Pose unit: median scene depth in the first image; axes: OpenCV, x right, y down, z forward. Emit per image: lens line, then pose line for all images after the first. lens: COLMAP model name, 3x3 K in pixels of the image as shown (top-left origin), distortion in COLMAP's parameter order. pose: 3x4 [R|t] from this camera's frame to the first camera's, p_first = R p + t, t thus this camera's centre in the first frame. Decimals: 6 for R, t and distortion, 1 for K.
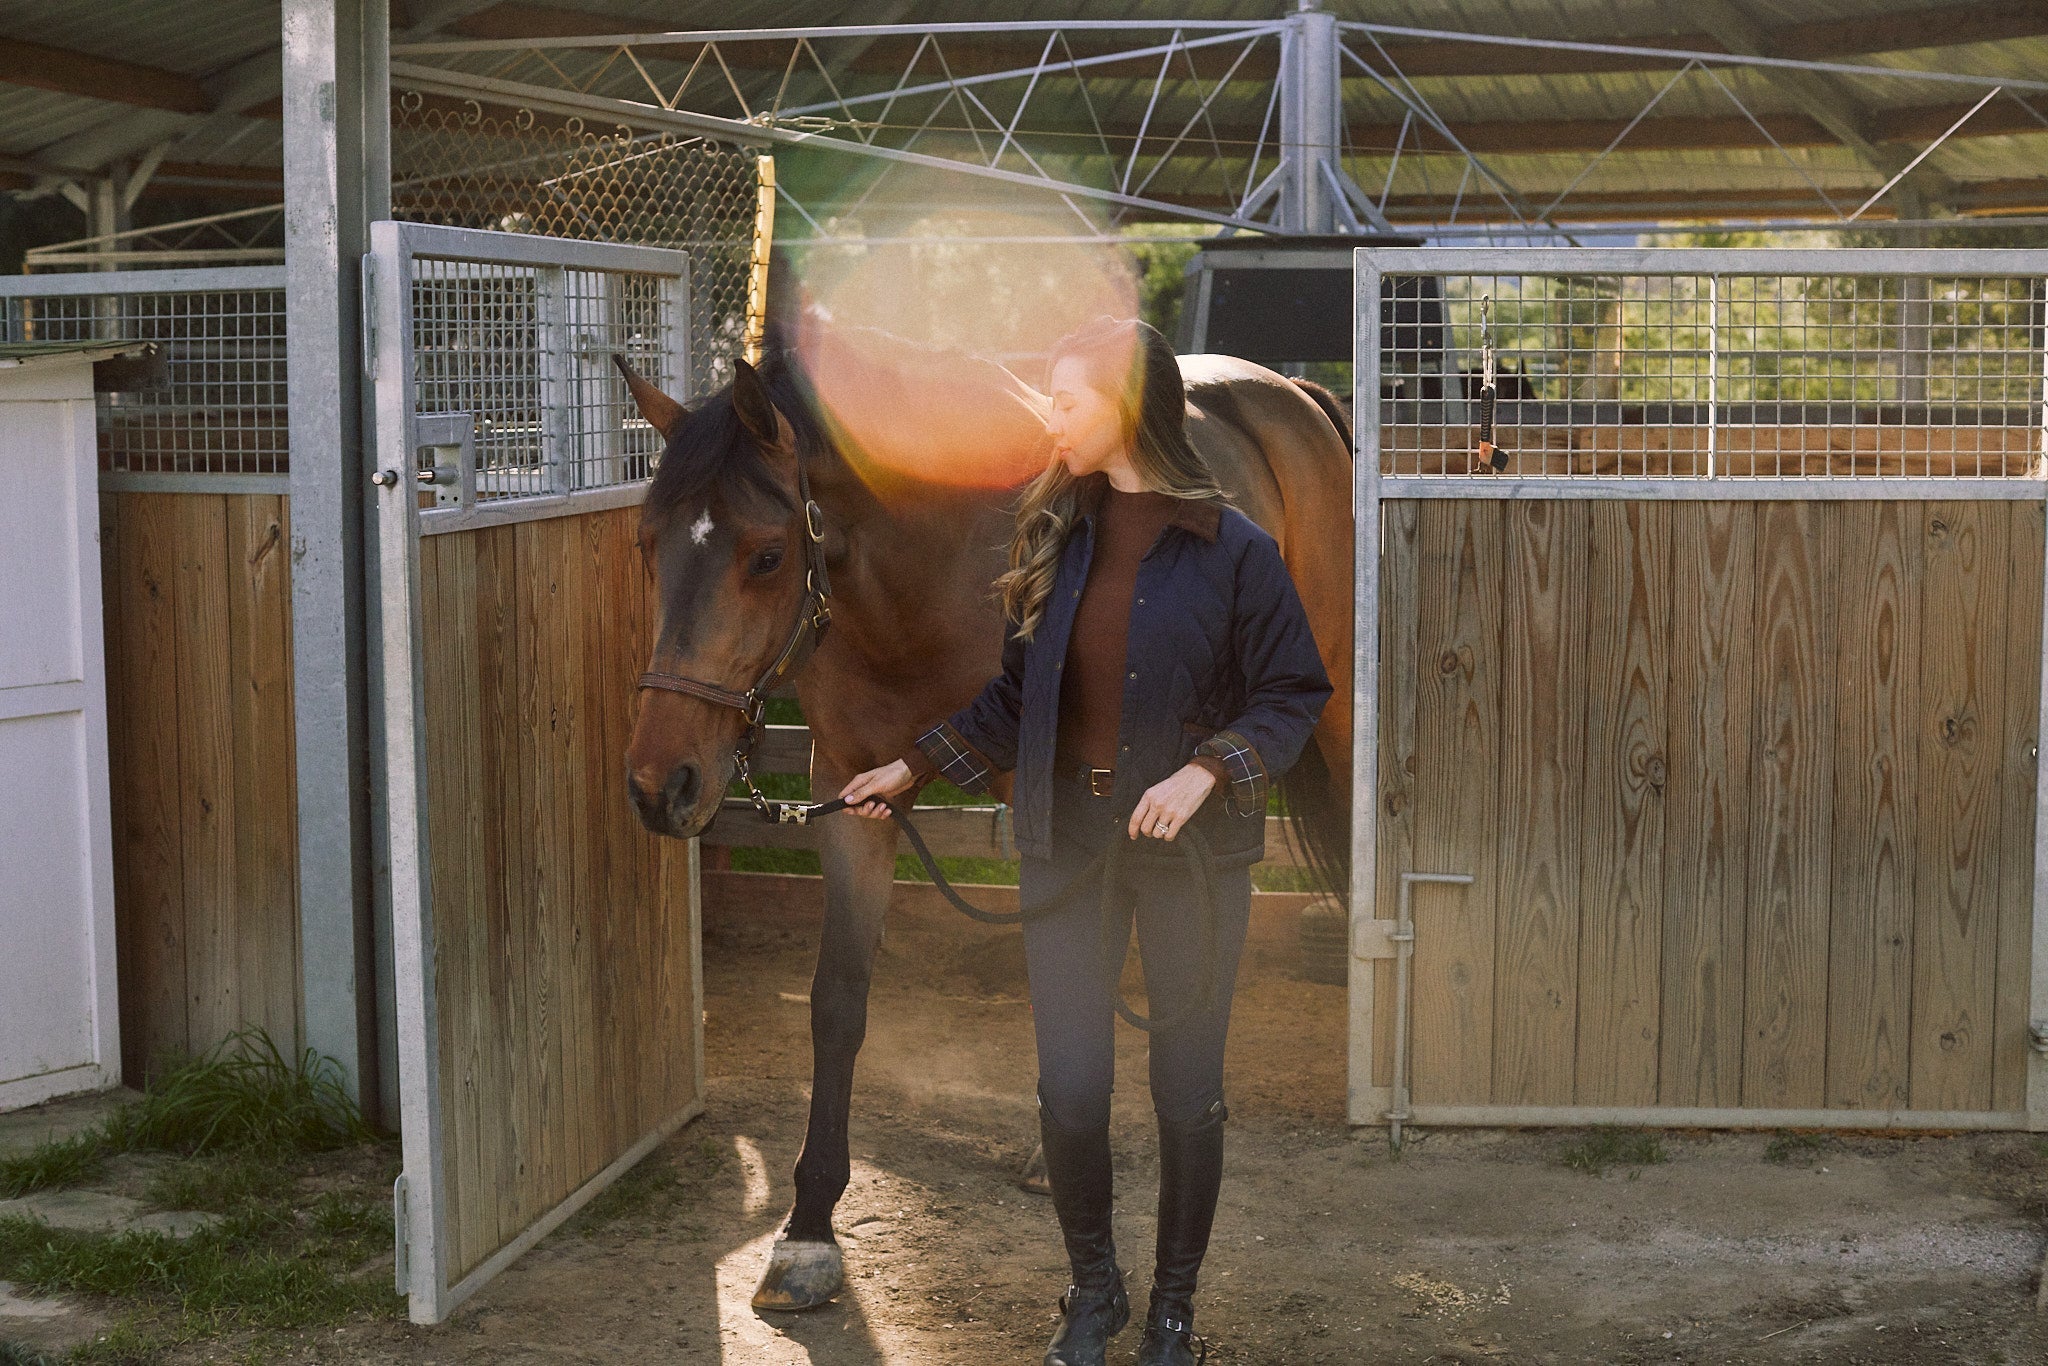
lens RADIAL K [[2936.4, 0, 1035.4], [0, 2936.4, 687.0], [0, 0, 1]] dist [-0.171250, 0.358365]
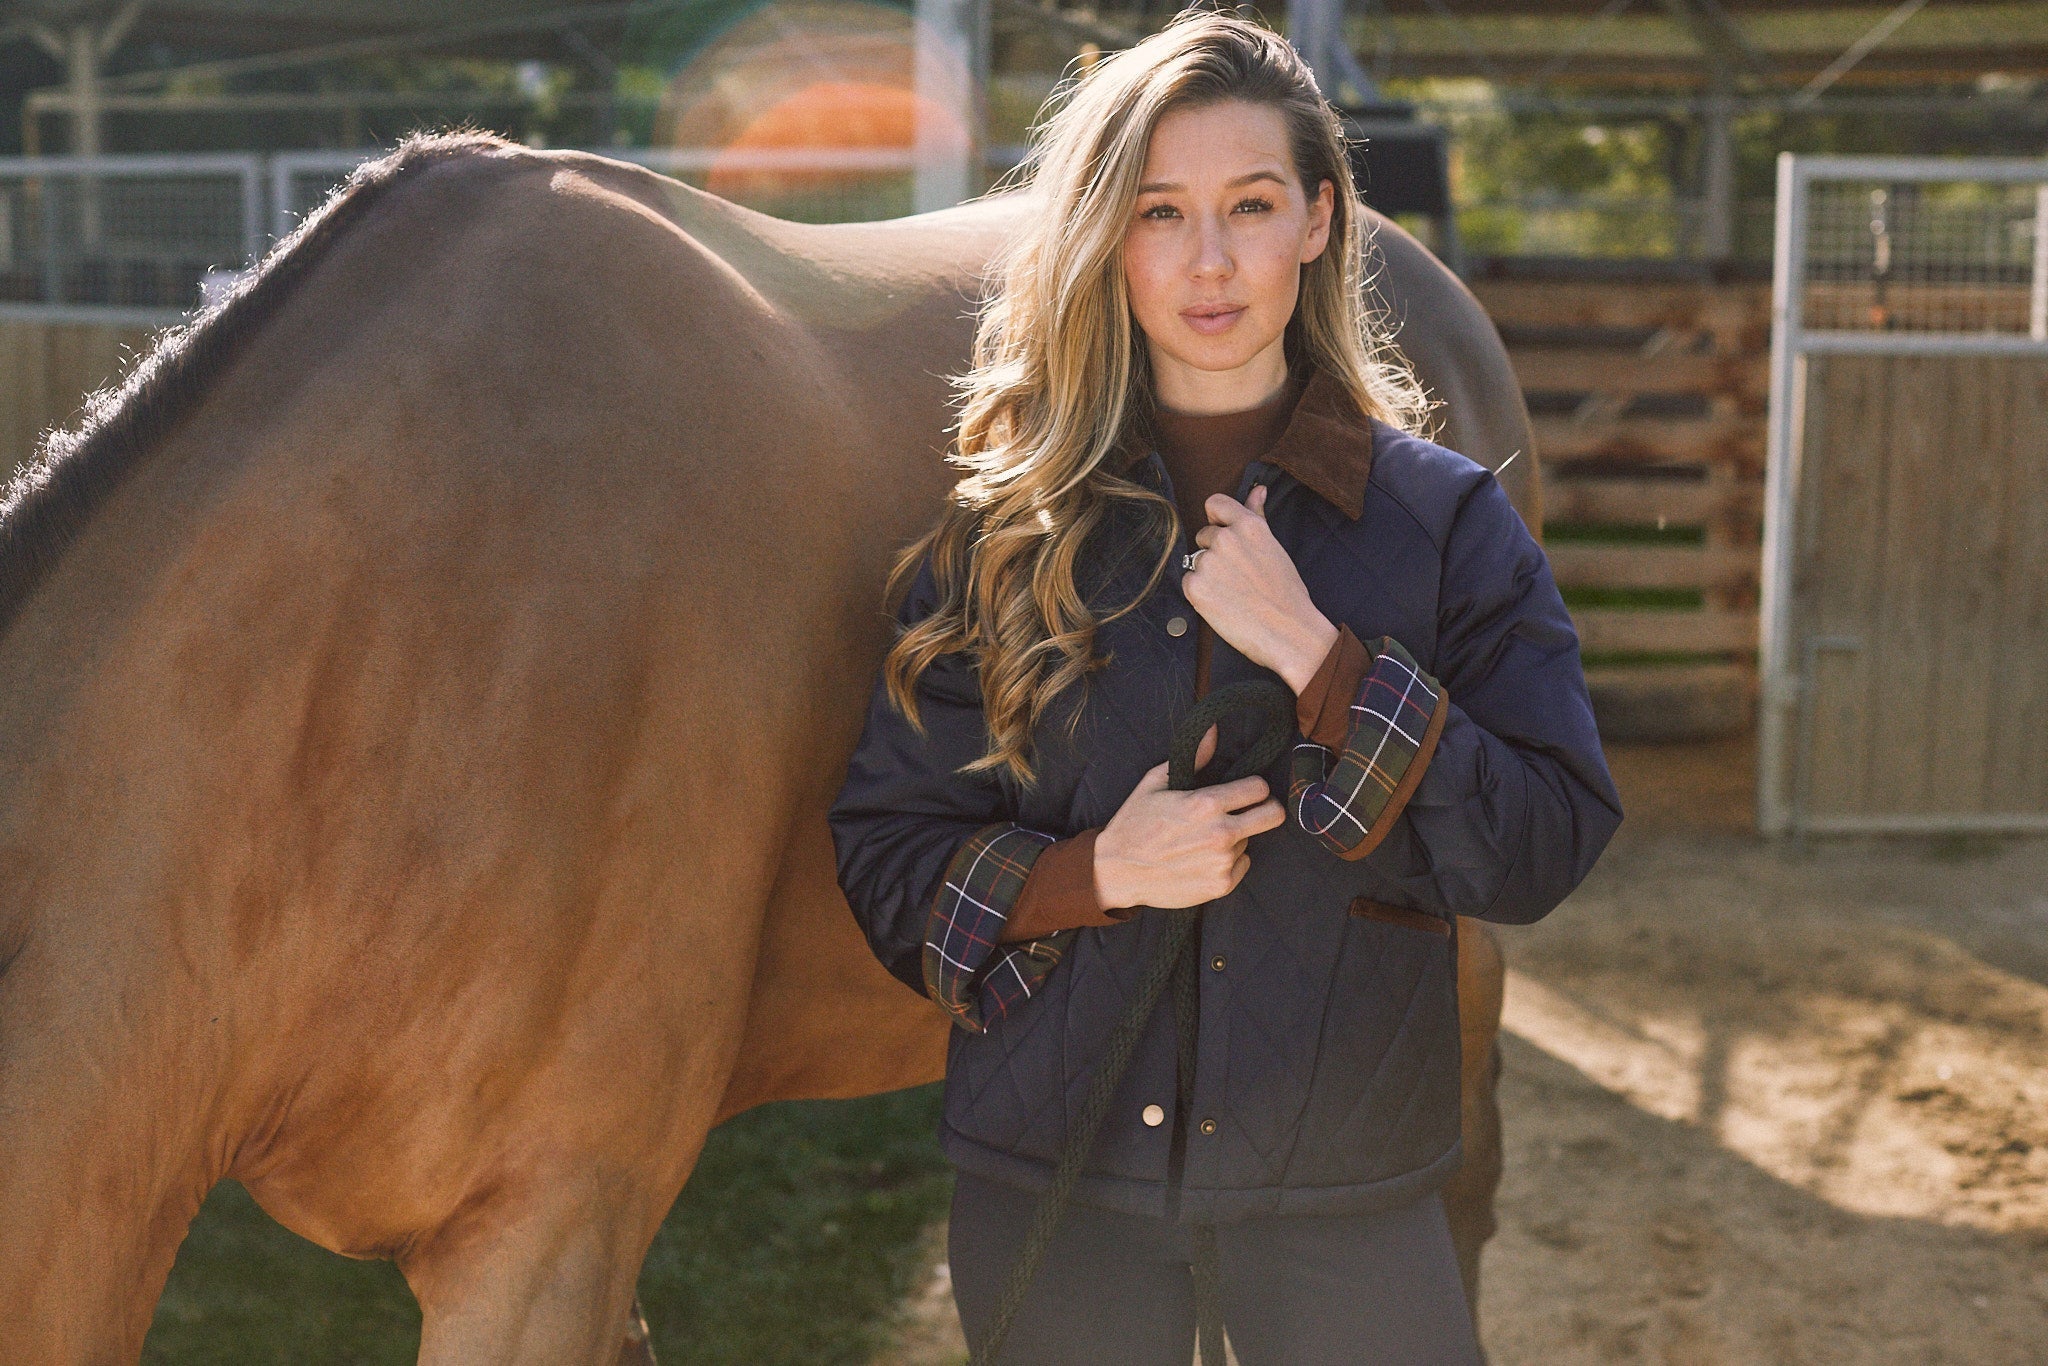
lens RADIAL K [[2957.8, 0, 1034.3], [0, 2957.8, 683.5], [0, 0, 1]] dist [-0.170452, 0.313575]
pose [[0.988347, -0.014326, 0.151545, -0.415074], [0.005914, 0.998424, 0.055813, 0.008109], [-0.152106, -0.054266, 0.986873, -0.236012]]
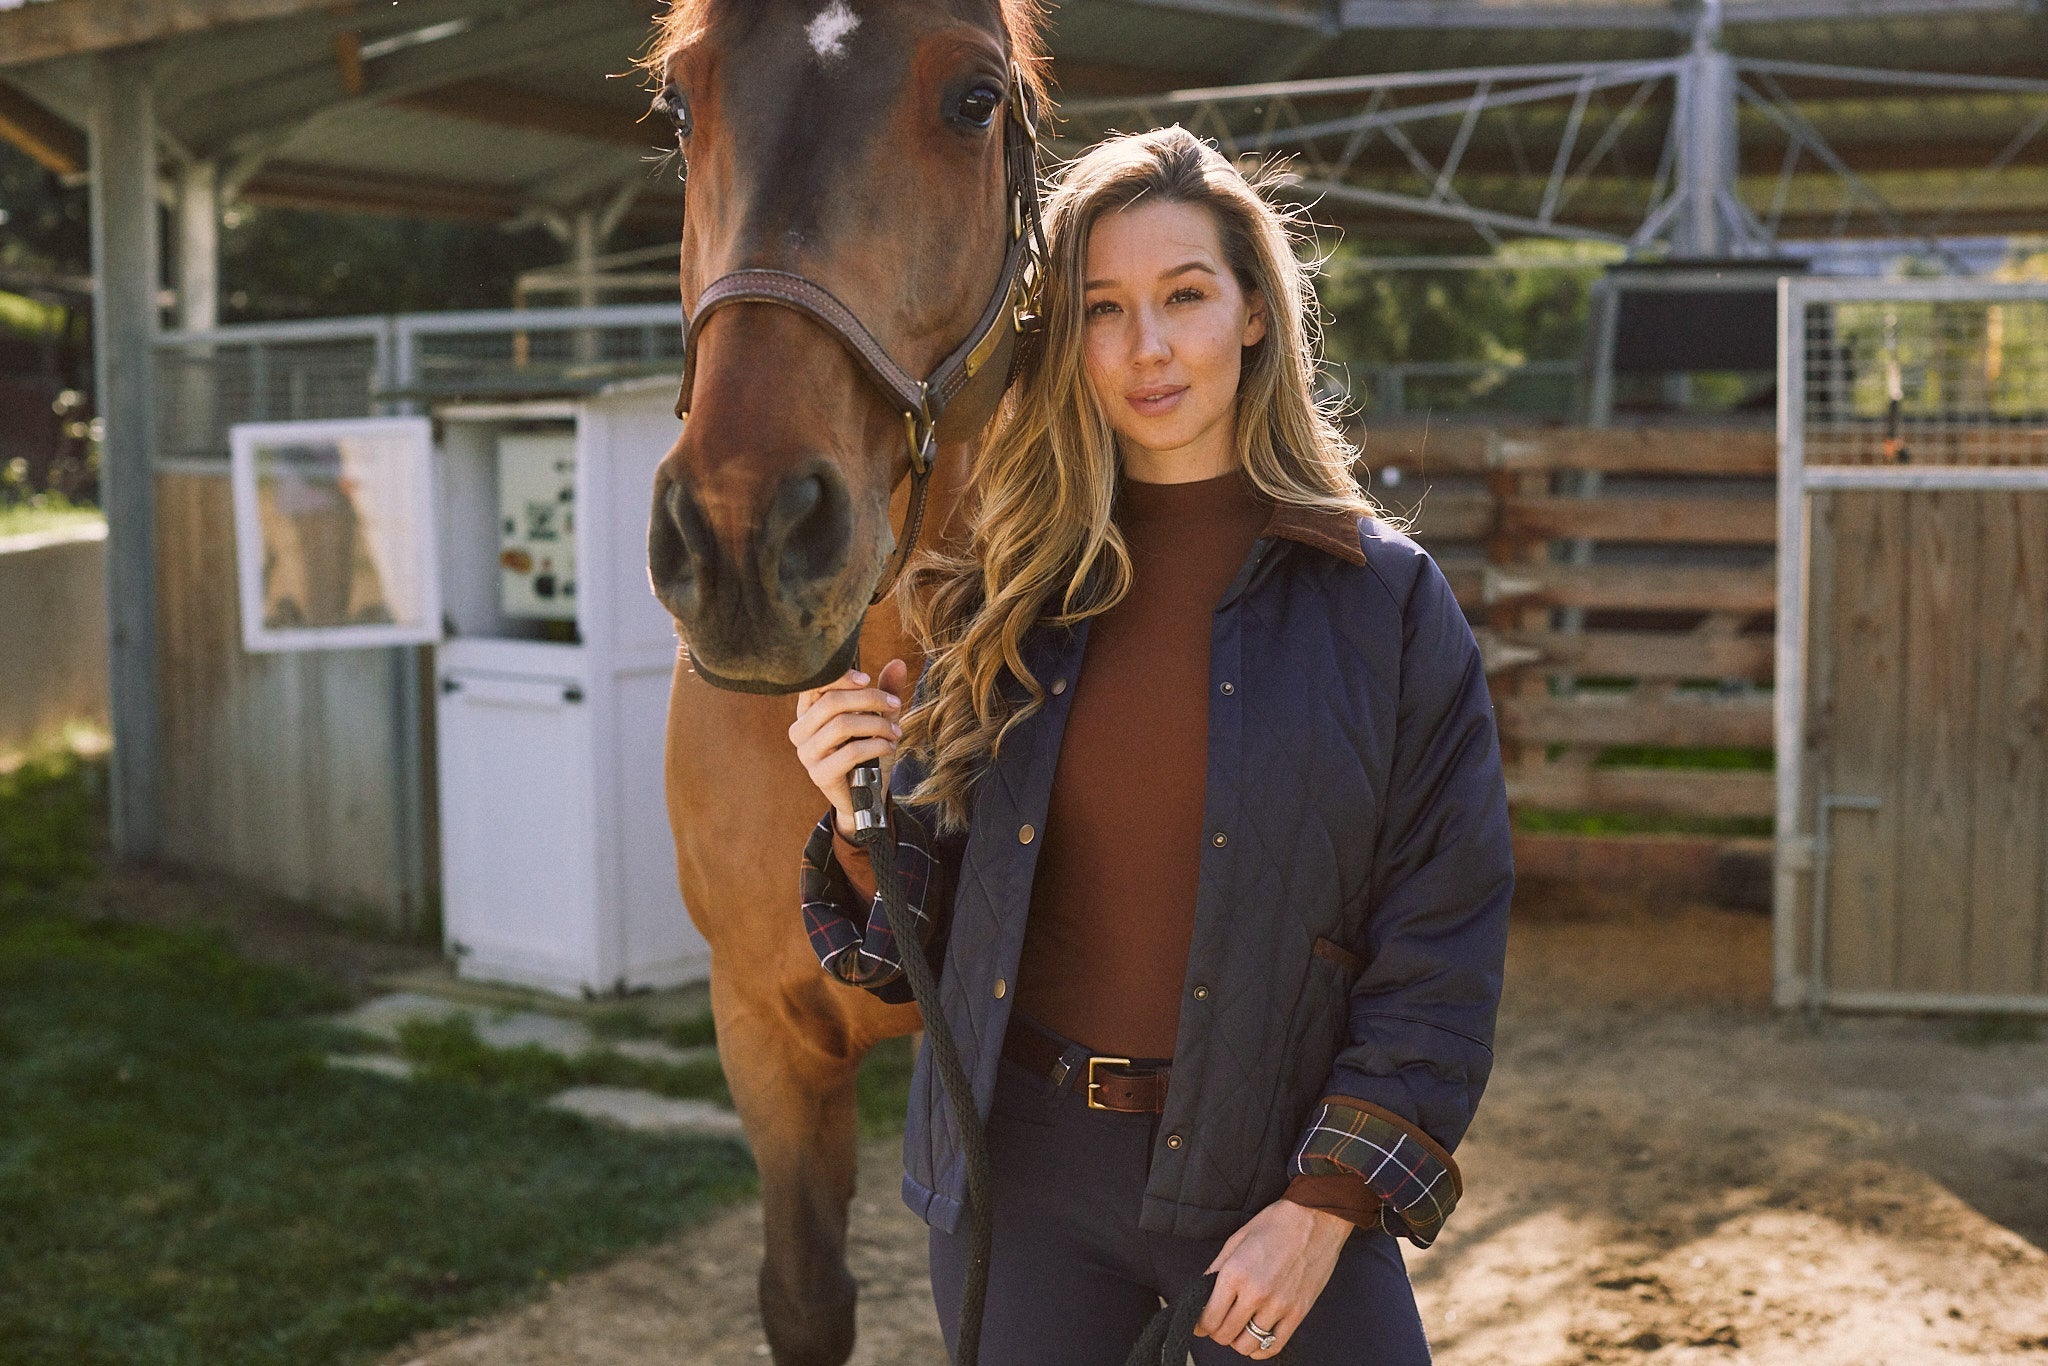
lens RADIAL K [[2952.0, 0, 1068.6], [0, 2952.0, 659.5], [0, 0, 1]] dist [-0.178232, 0.349766]
pose [[0.994169, 0.003822, -0.107762, -0.053797], [-0.005311, 0.999894, -0.013538, 0.024359], [0.107699, 0.014031, 0.994085, -0.232891]]
